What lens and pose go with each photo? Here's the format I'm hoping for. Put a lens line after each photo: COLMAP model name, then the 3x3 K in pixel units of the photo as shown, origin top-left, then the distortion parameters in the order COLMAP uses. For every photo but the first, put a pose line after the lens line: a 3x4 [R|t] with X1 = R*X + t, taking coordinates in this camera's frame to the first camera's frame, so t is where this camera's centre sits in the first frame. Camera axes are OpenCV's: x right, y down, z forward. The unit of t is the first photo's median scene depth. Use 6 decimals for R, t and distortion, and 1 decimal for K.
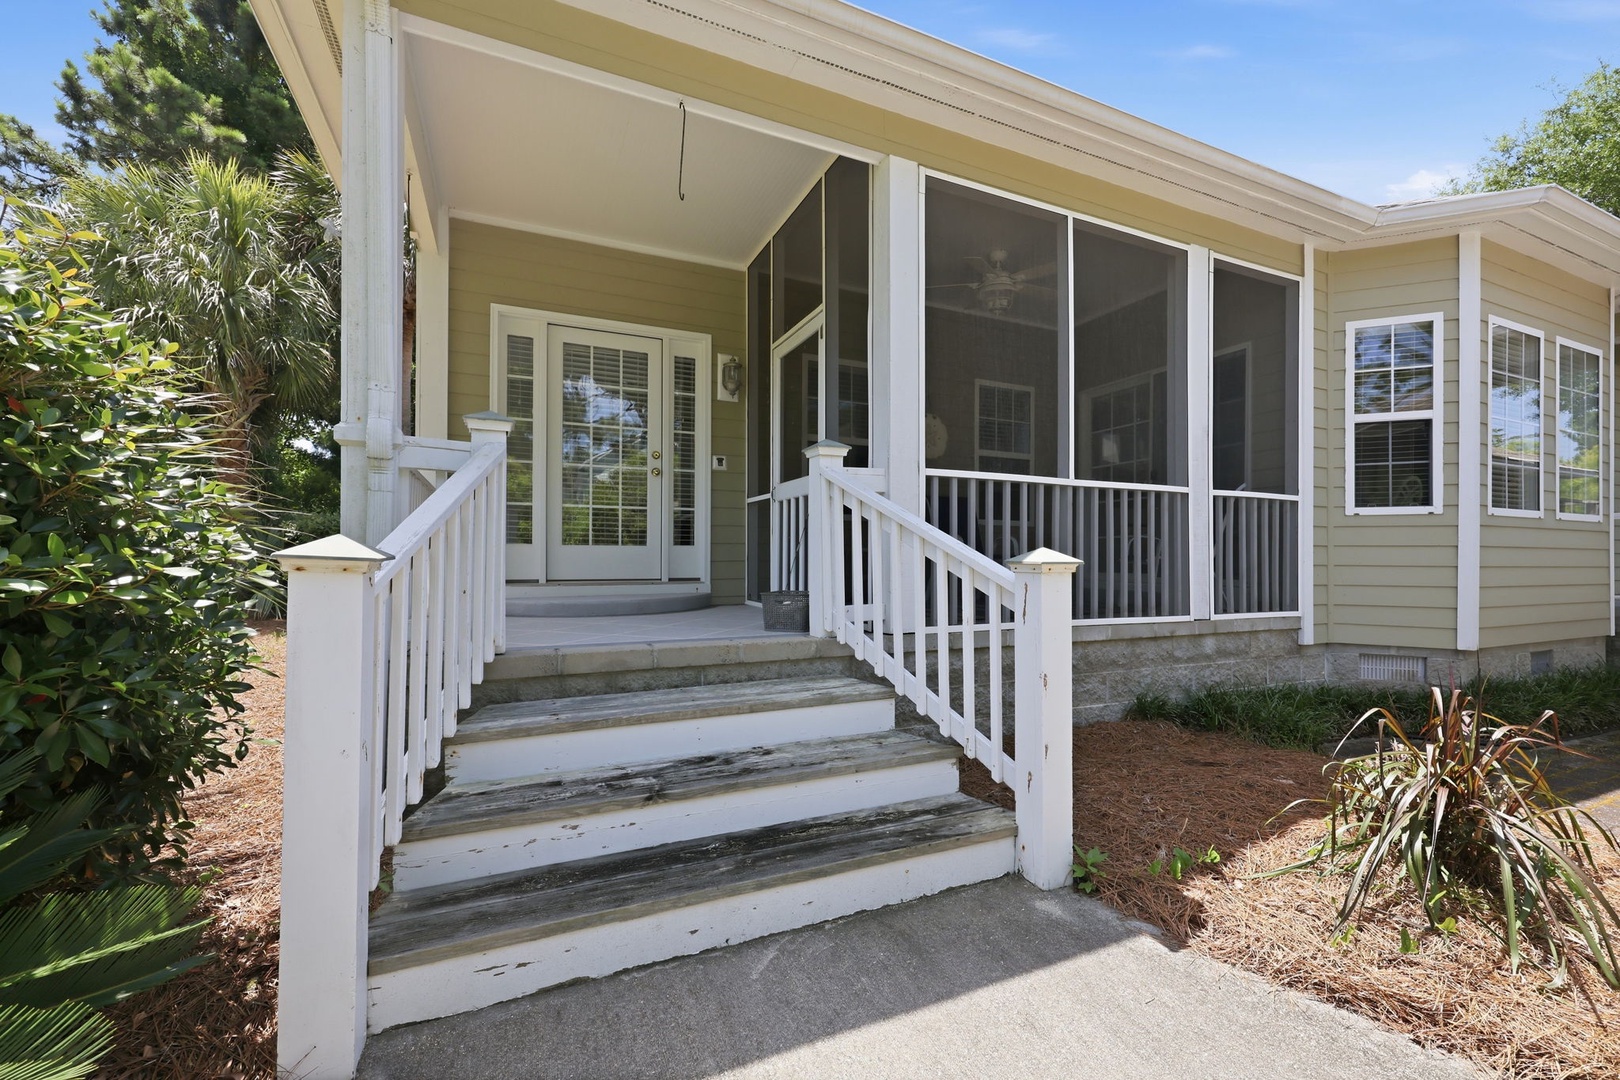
lens RADIAL K [[660.9, 0, 809.7], [0, 660.9, 546.0], [0, 0, 1]] dist [0.007244, 0.000389]
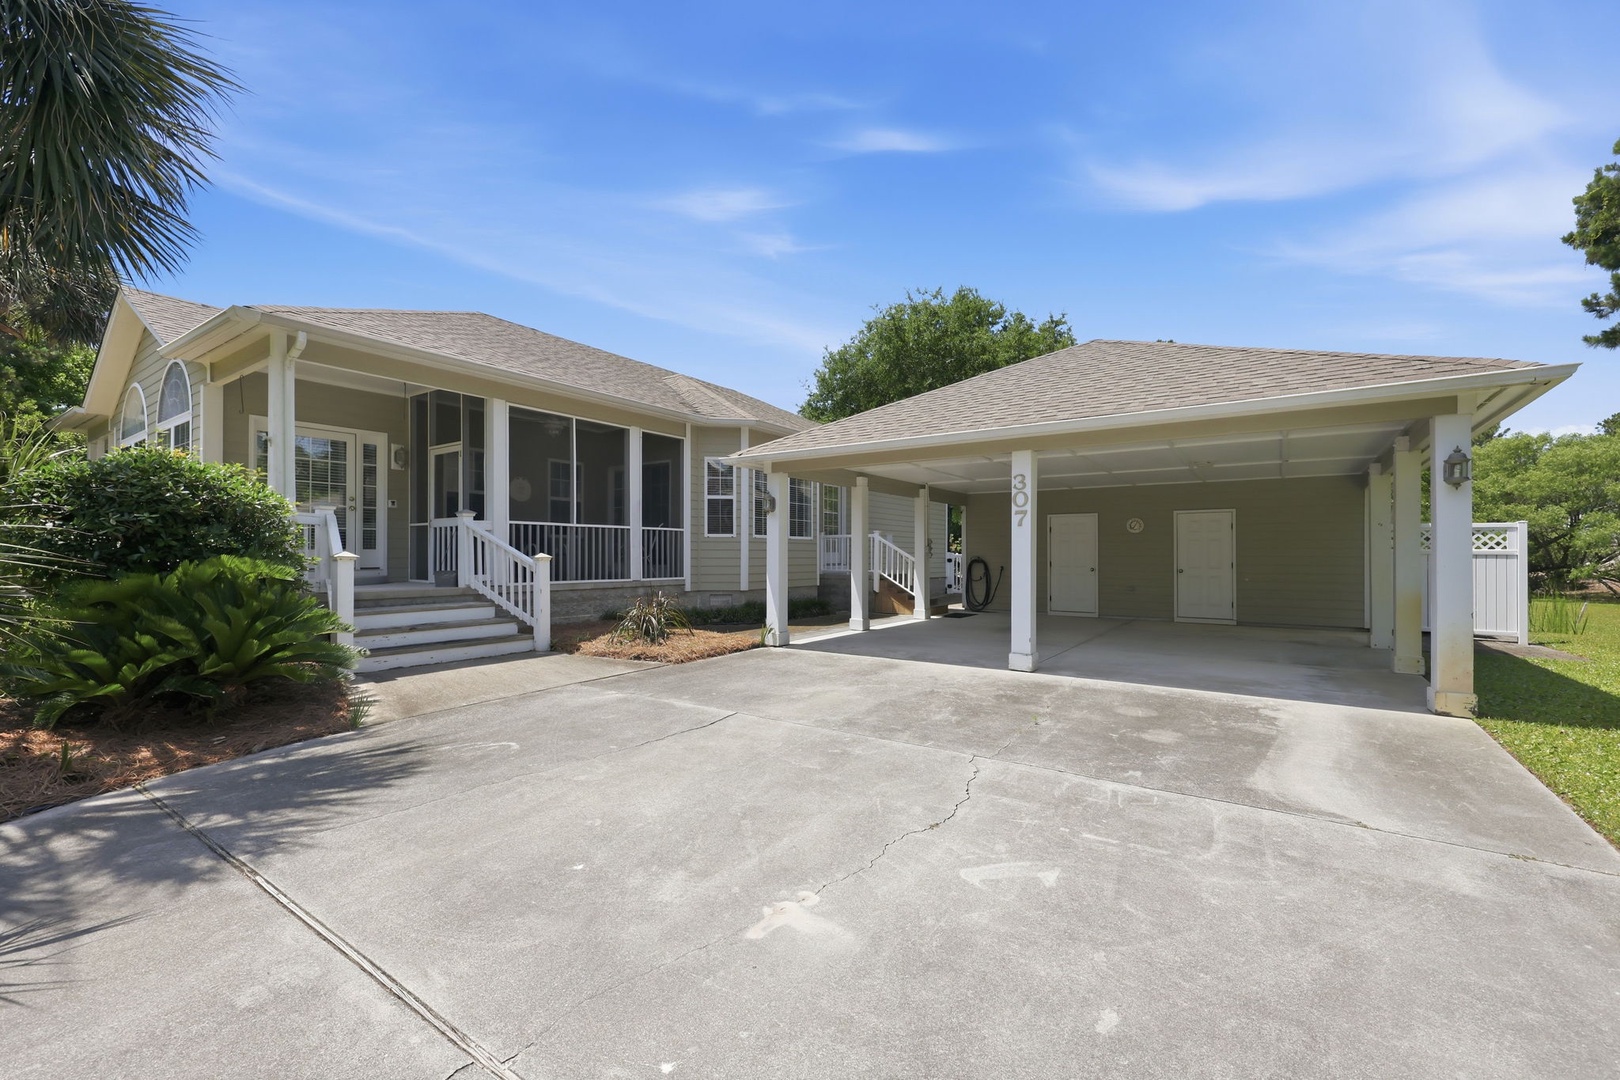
lens RADIAL K [[660.9, 0, 807.1], [0, 660.9, 551.6], [0, 0, 1]] dist [0.007244, 0.000389]
pose [[0.855872, -0.002026, 0.517183, -0.130672], [-0.006375, 0.999875, 0.014467, -0.035356], [-0.517148, -0.015679, 0.855752, -1.437829]]
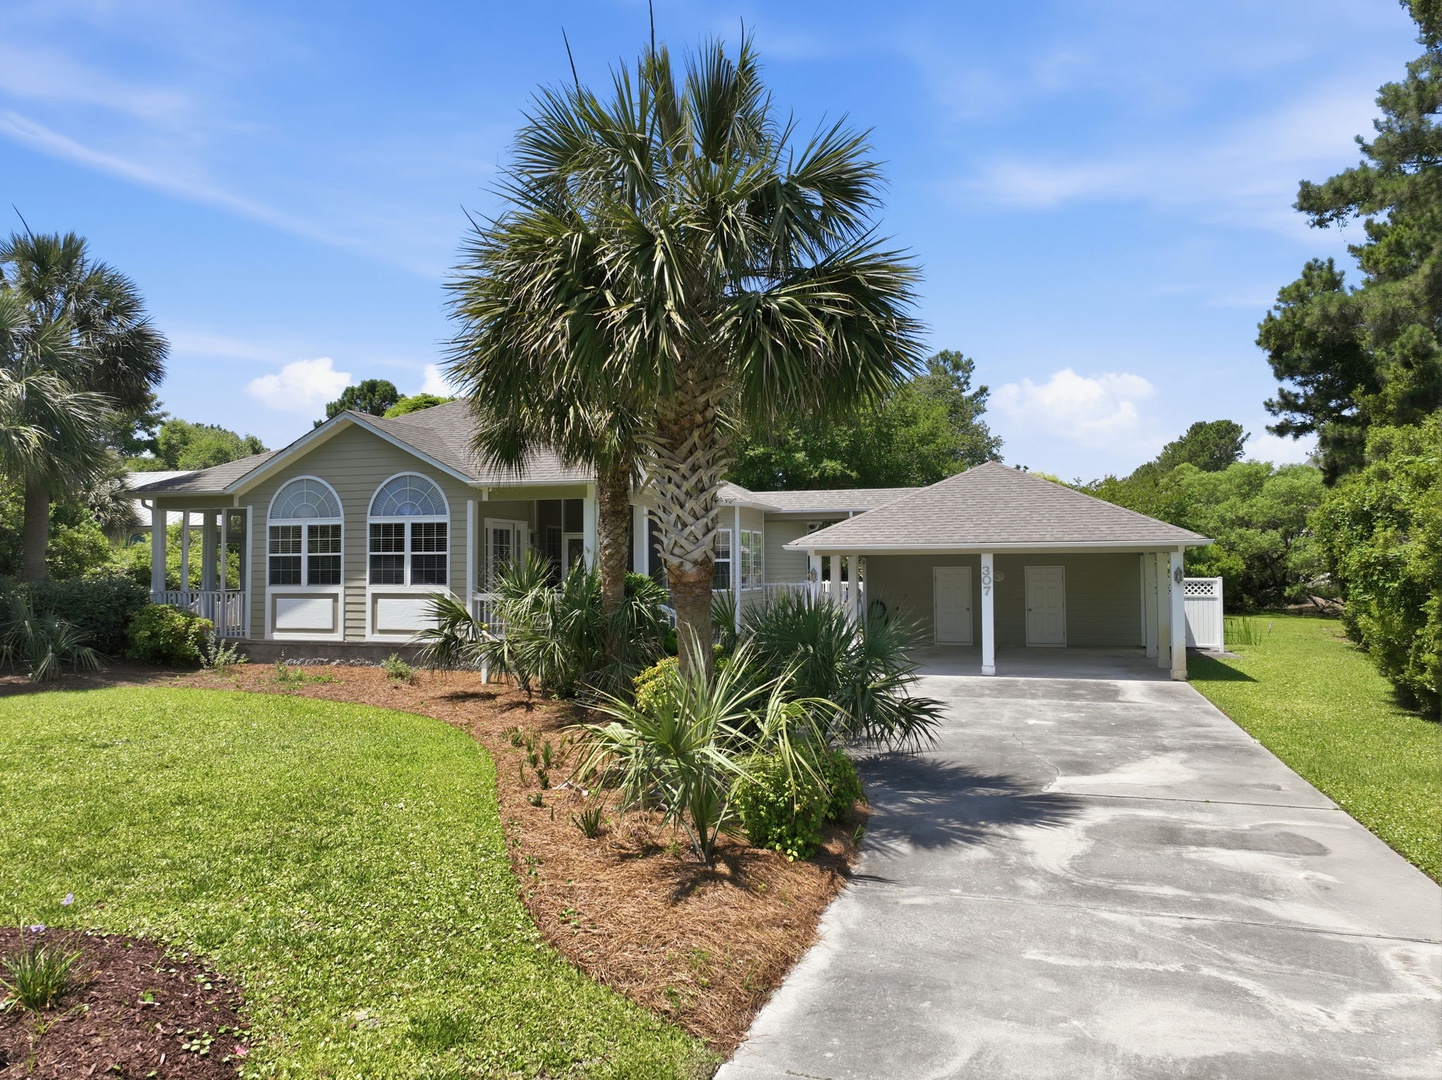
lens RADIAL K [[996.4, 0, 713.4], [0, 996.4, 534.1], [0, 0, 1]] dist [0.005227, 0.002311]
pose [[0.661246, 0.008627, 0.750119, -3.014484], [-0.000178, 0.999936, -0.011343, -0.303713], [-0.750169, 0.007367, 0.661205, -2.344521]]
